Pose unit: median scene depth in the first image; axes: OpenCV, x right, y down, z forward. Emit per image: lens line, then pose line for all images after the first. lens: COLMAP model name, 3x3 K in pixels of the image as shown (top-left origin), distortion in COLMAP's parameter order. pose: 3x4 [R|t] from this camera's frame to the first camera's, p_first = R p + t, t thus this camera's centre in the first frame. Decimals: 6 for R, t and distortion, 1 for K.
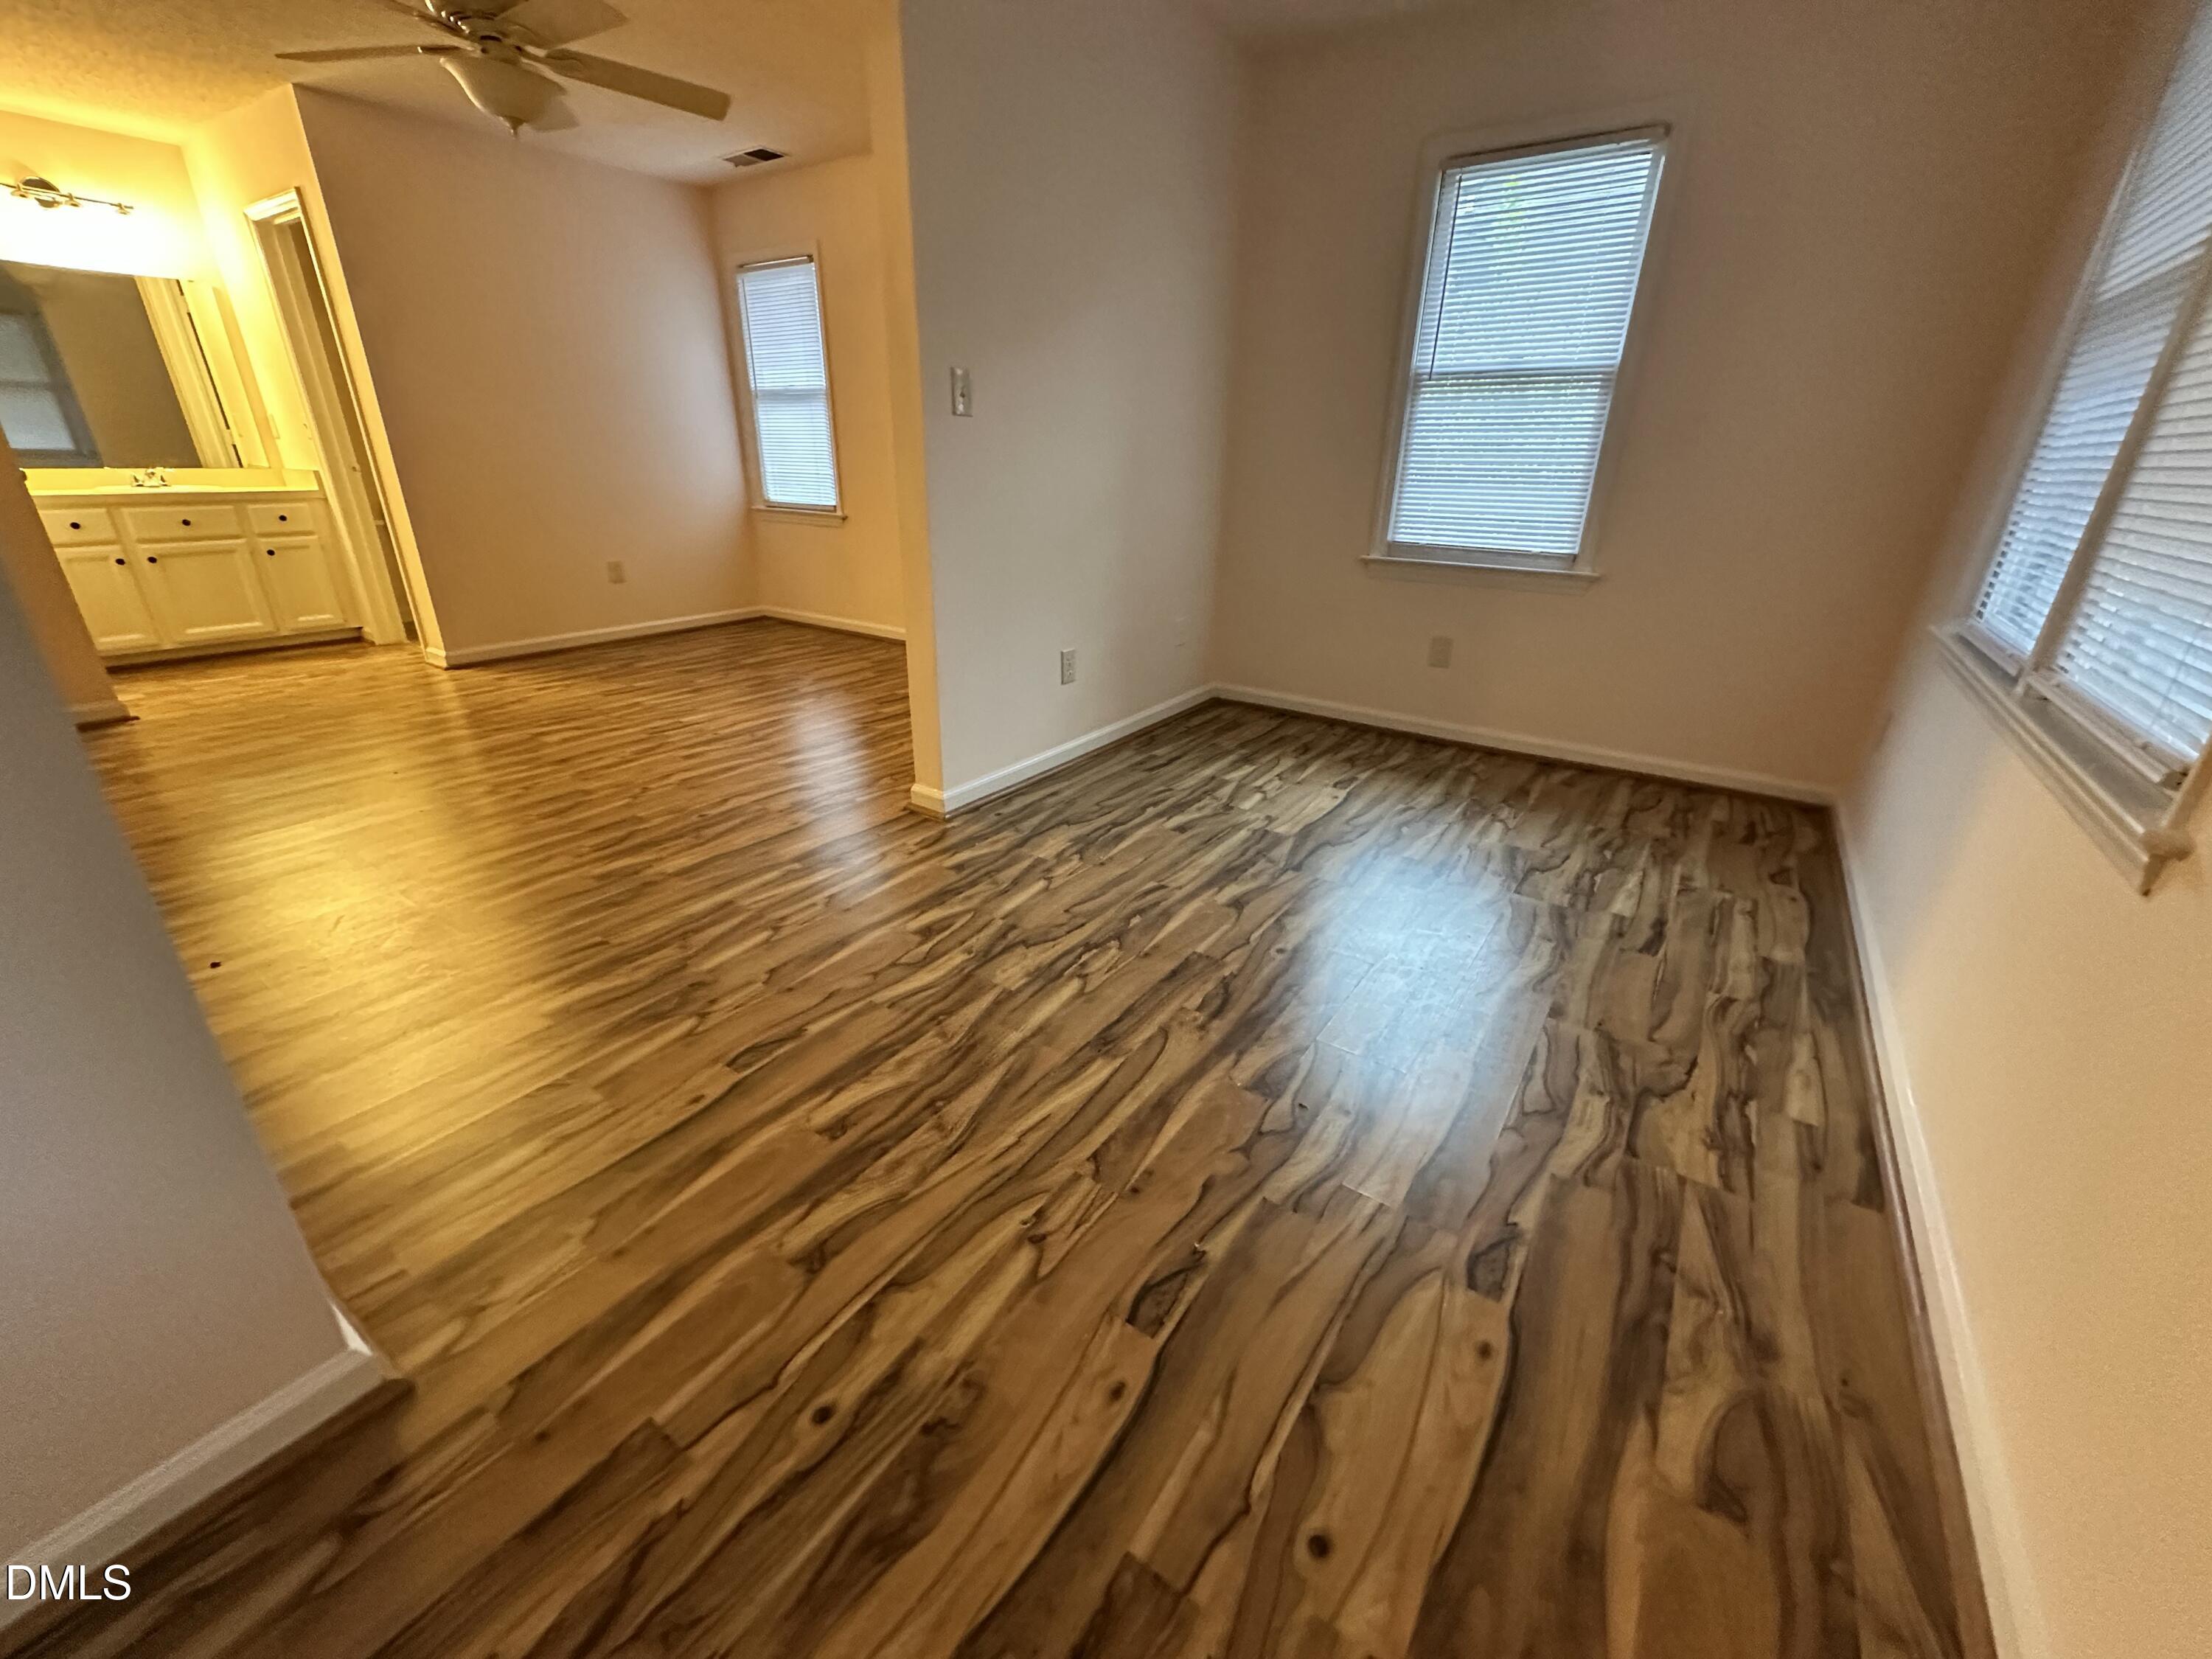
lens RADIAL K [[885.3, 0, 1101.8], [0, 885.3, 829.0], [0, 0, 1]] dist [-0.001193, 0.000743]
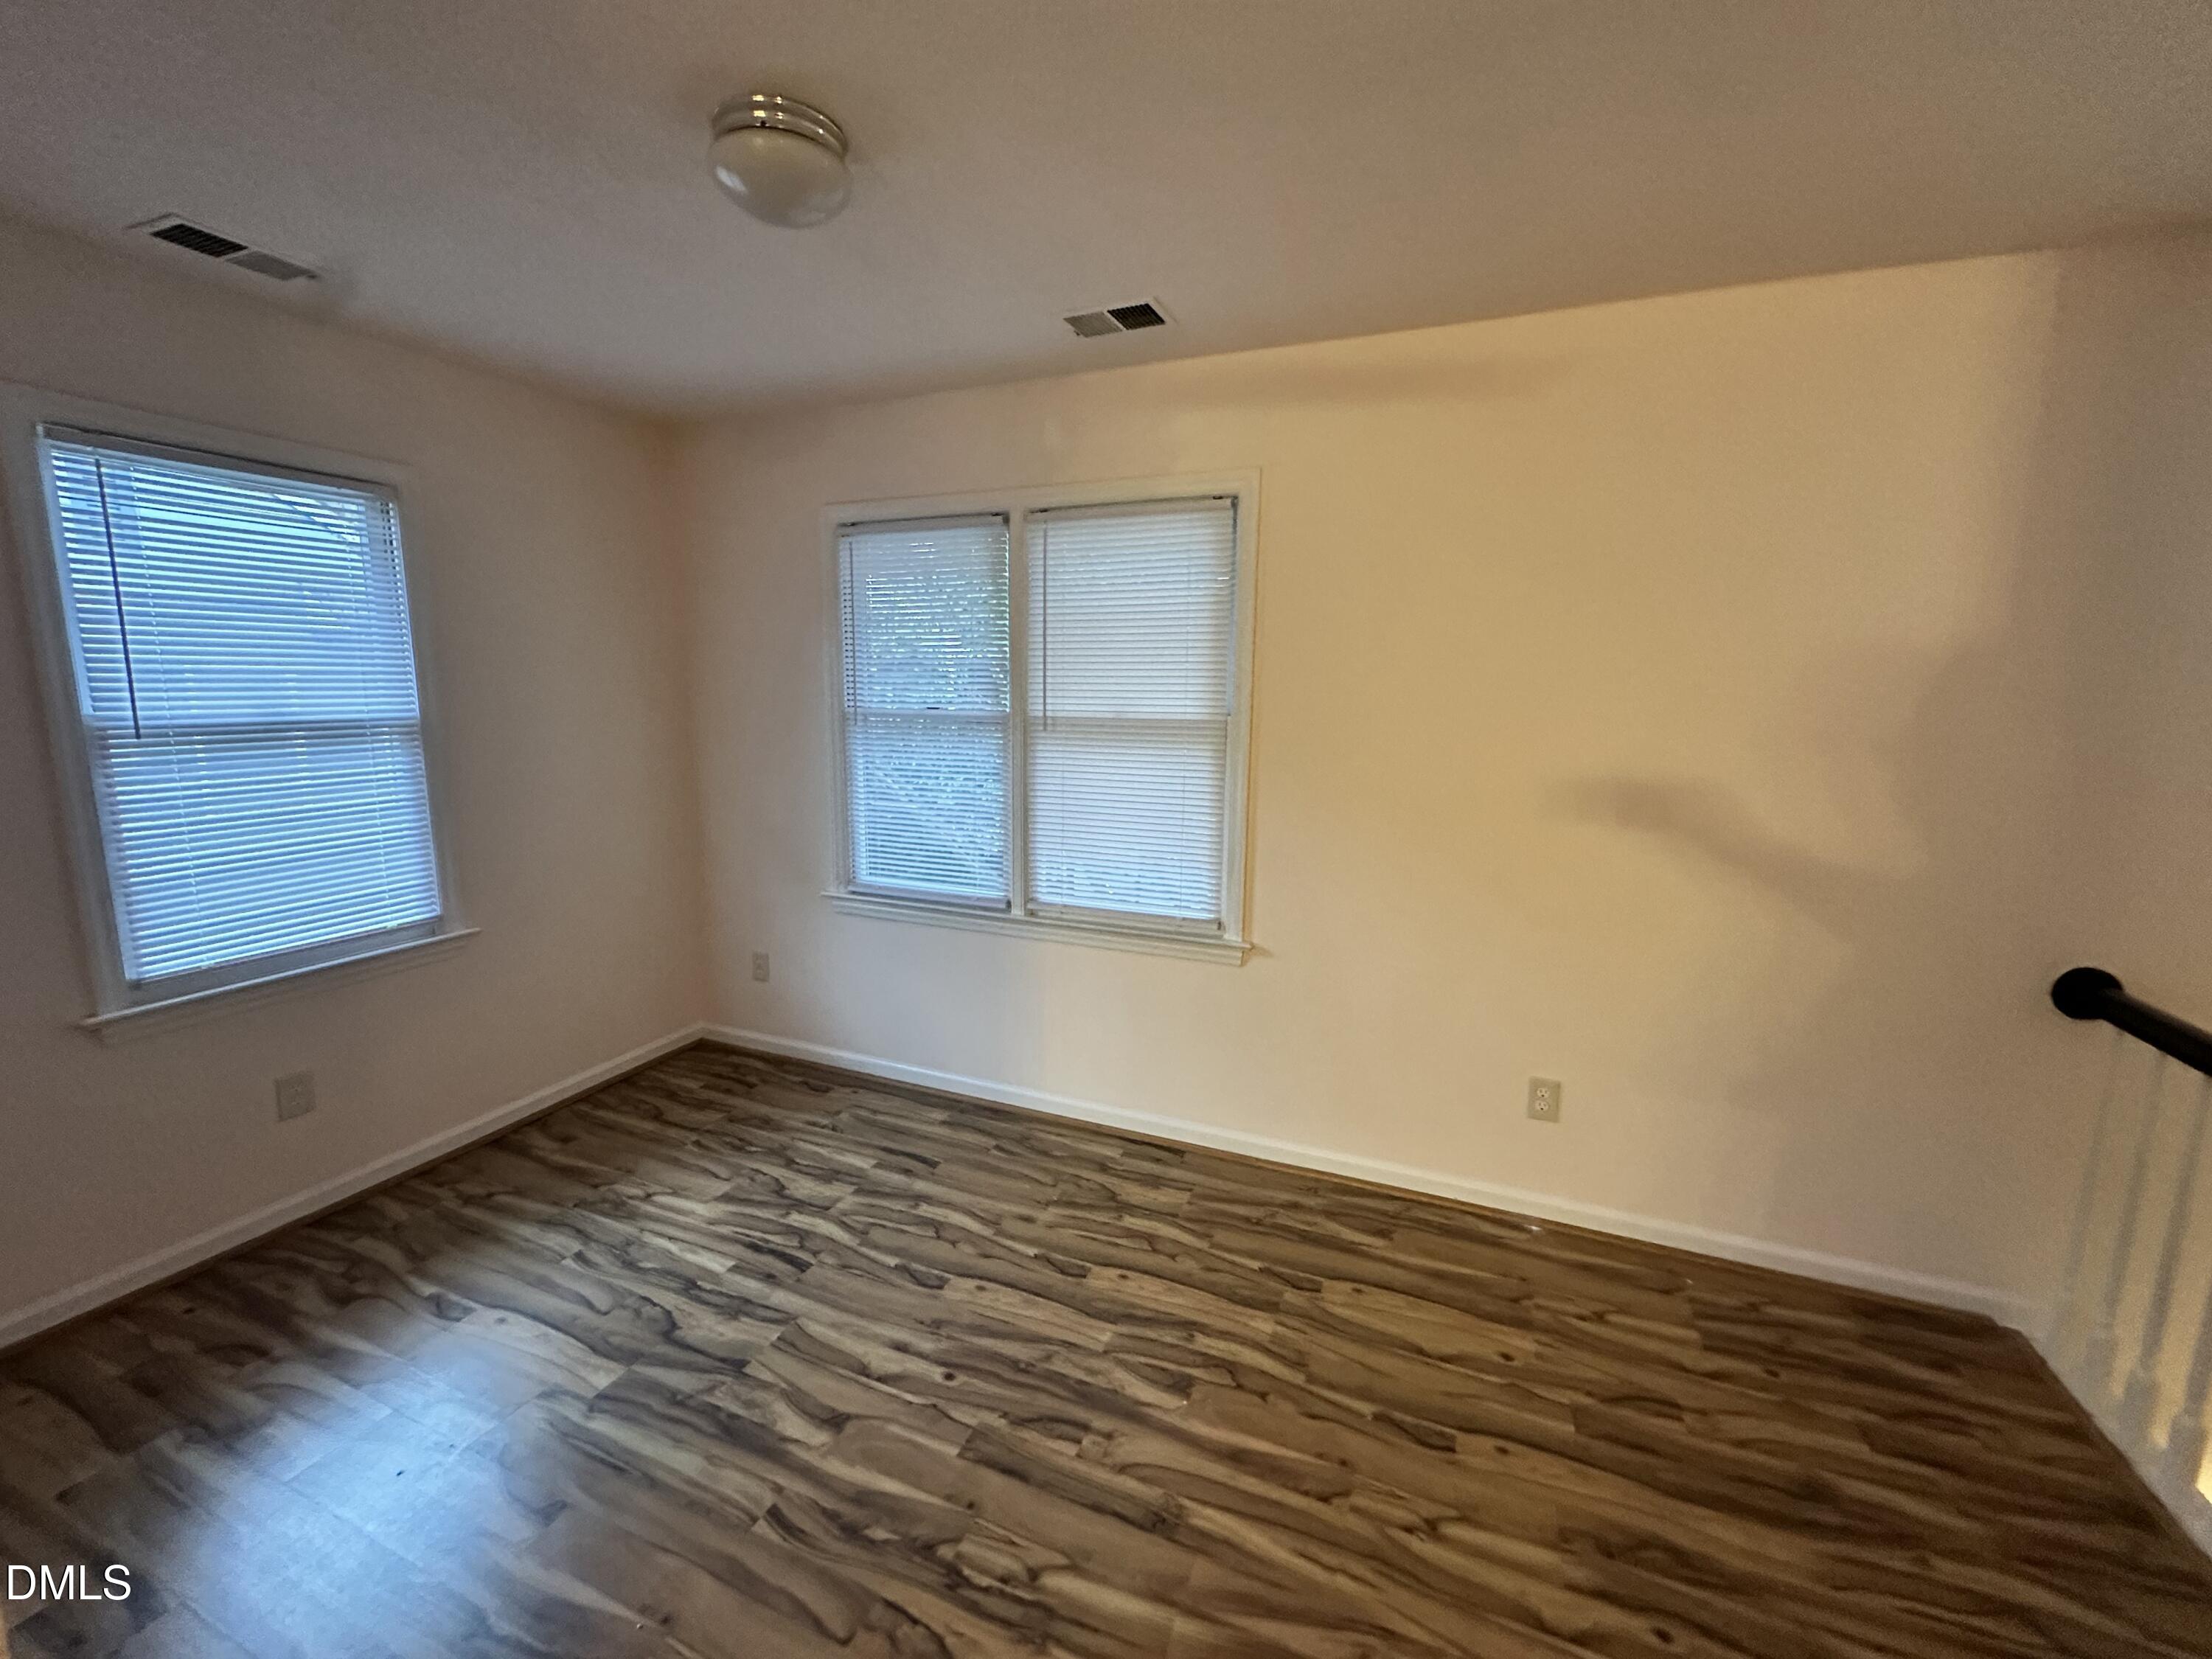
lens RADIAL K [[885.3, 0, 1103.8], [0, 885.3, 833.3], [0, 0, 1]] dist [-0.001193, 0.000743]
pose [[-0.211532, -0.178082, 0.961010, -0.729498], [0.369015, 0.895933, 0.247248, -0.636961], [-0.905032, 0.406928, -0.123803, 0.876984]]
